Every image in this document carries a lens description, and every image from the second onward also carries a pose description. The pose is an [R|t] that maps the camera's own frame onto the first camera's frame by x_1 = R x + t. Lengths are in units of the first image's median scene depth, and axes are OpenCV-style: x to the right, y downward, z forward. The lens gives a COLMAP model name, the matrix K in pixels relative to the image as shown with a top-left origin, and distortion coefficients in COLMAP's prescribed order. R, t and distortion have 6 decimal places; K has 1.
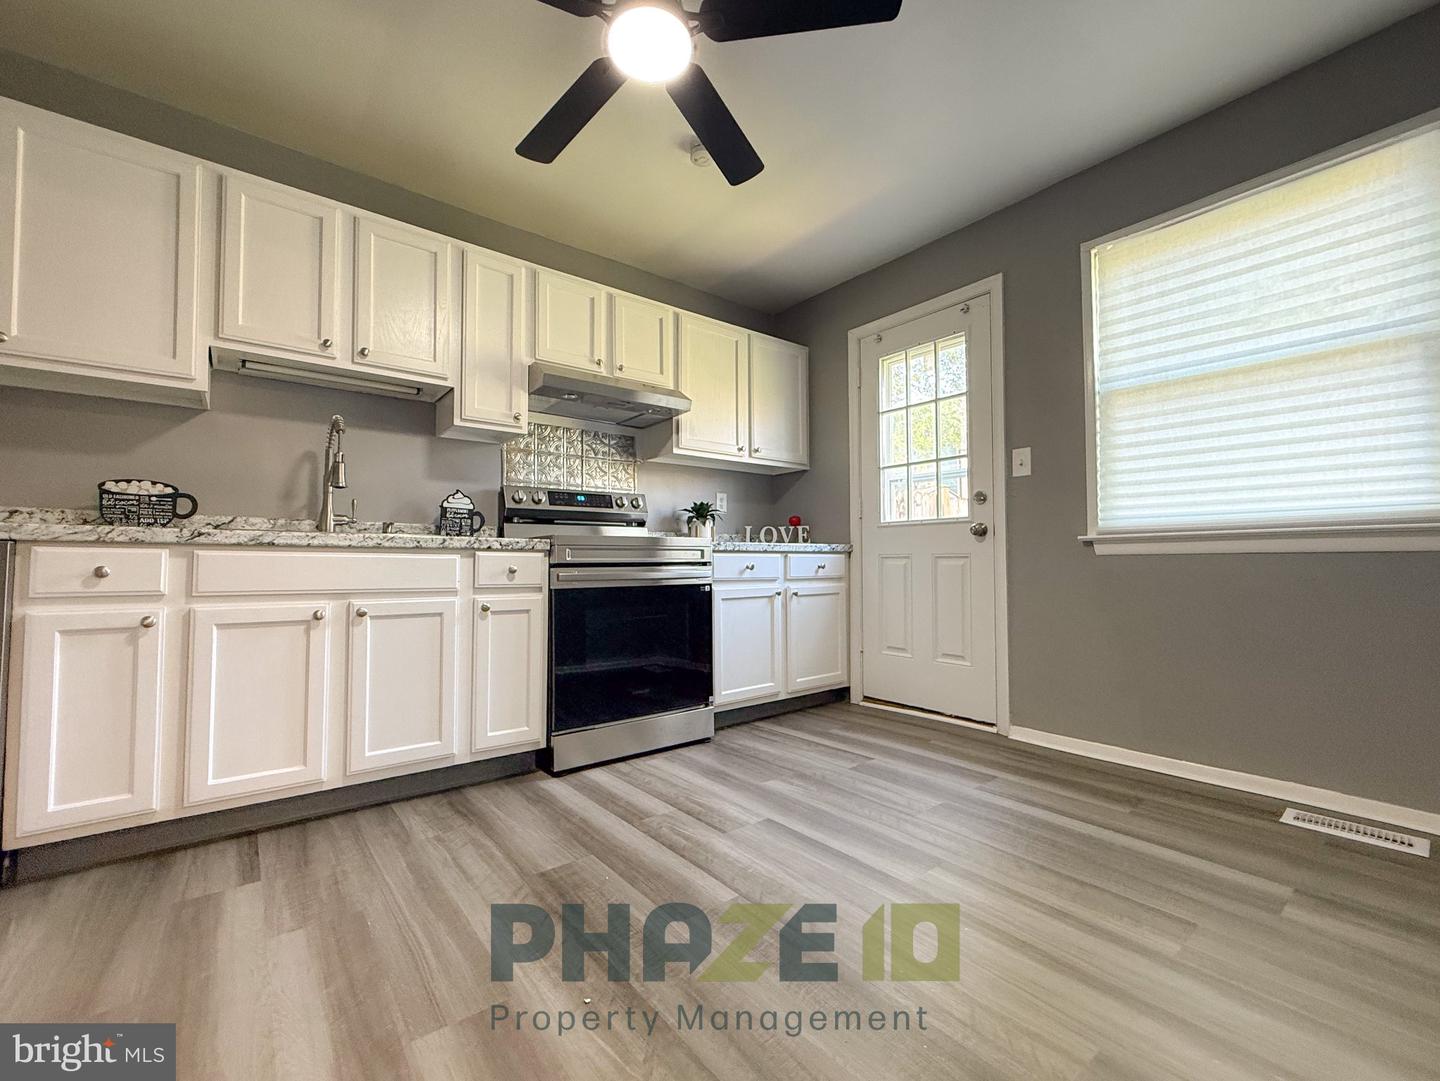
lens RADIAL K [[603.5, 0, 711.1], [0, 603.5, 540.7], [0, 0, 1]] dist [-0.002454, 0.000567]
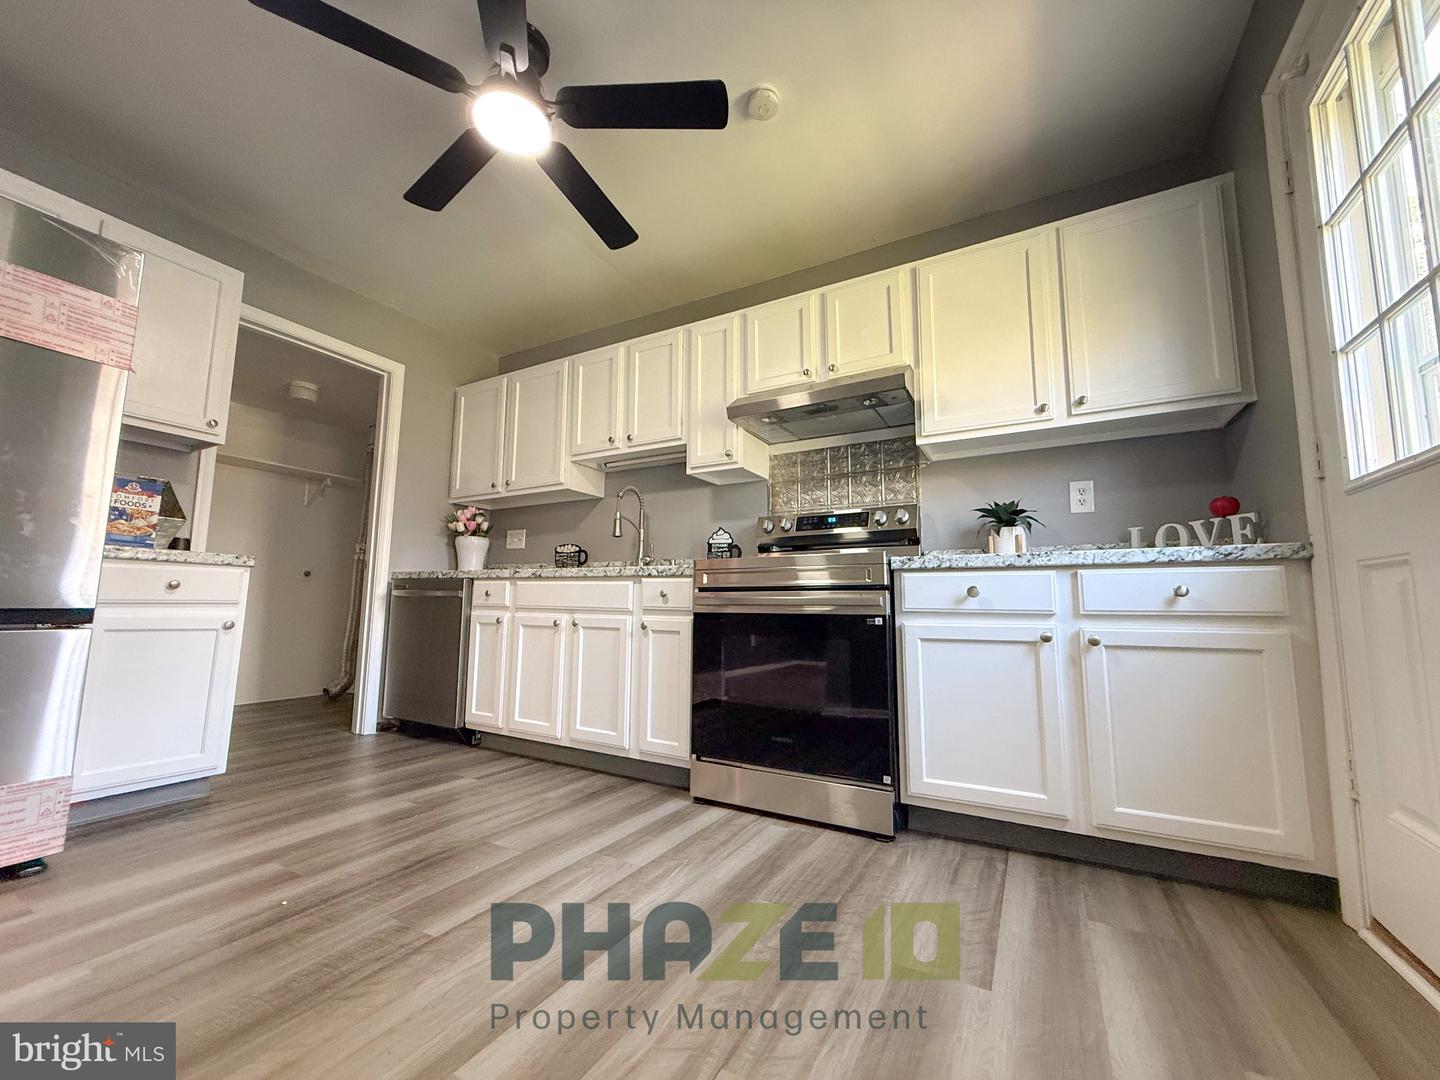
lens RADIAL K [[573.5, 0, 715.4], [0, 573.5, 541.7], [0, 0, 1]] dist [-0.000997, -0.000097]
pose [[0.384624, -0.096313, -0.918035, 0.609274], [0.022453, 0.995224, -0.095004, 0.048803], [0.922800, 0.015929, 0.384949, 0.600333]]
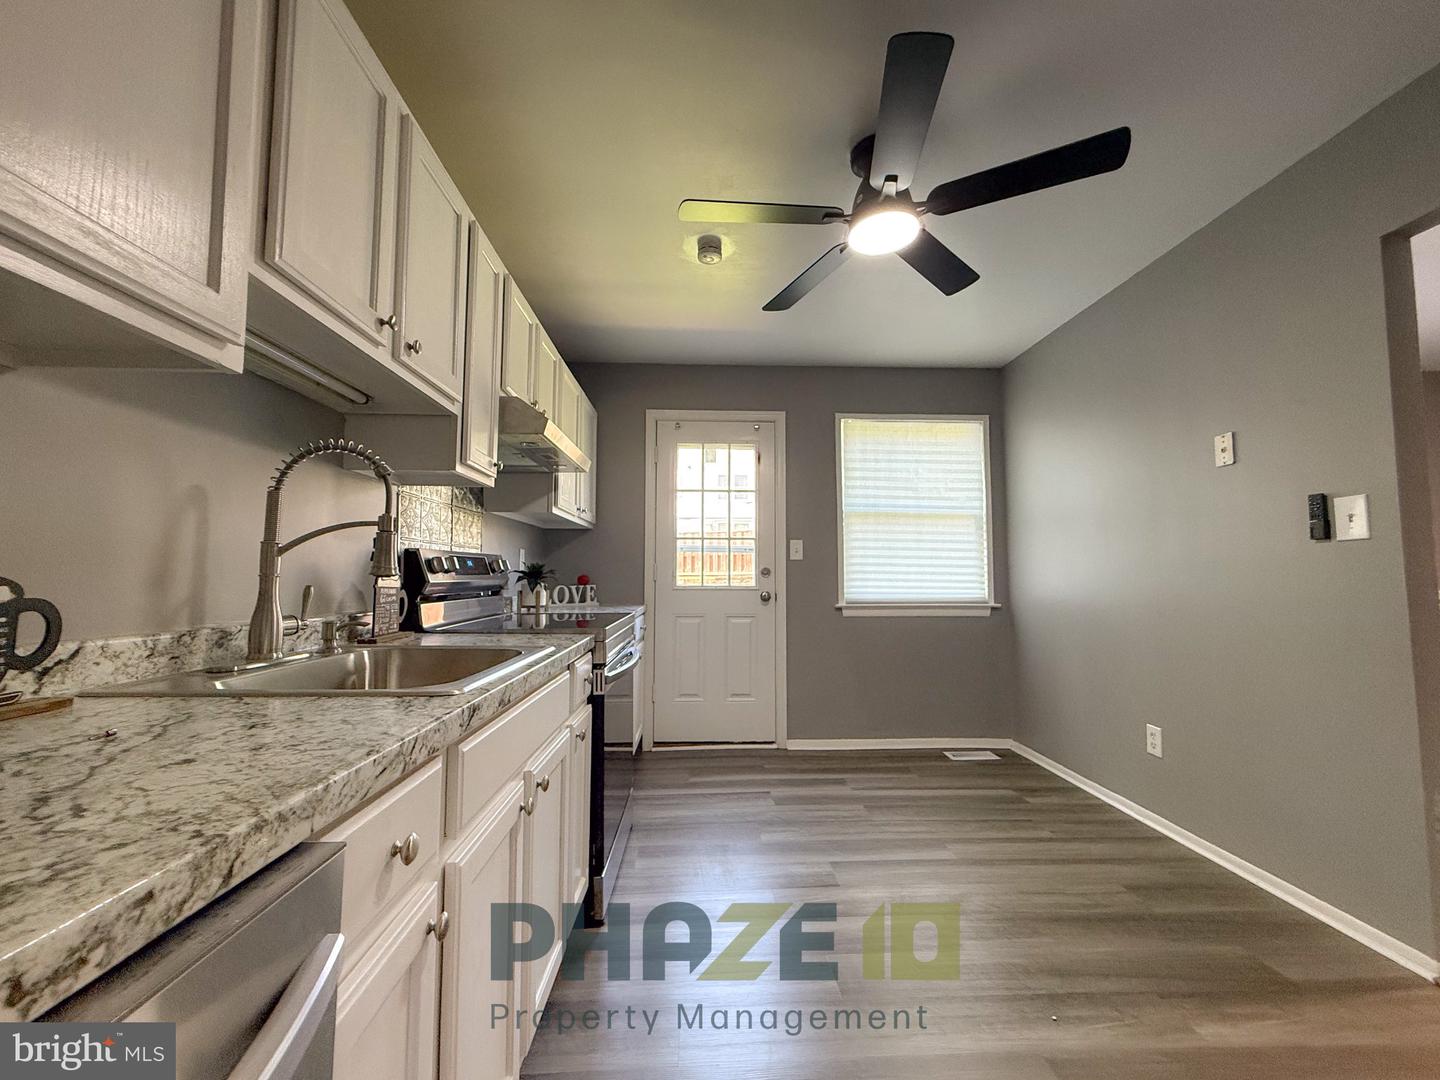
lens RADIAL K [[589.2, 0, 716.1], [0, 589.2, 540.0], [0, 0, 1]] dist [-0.001082, 0.000098]
pose [[0.585258, 0.054566, 0.809009, -0.765332], [-0.034367, 0.998506, -0.042485, -0.094482], [-0.810118, -0.002939, 0.586259, 0.366651]]
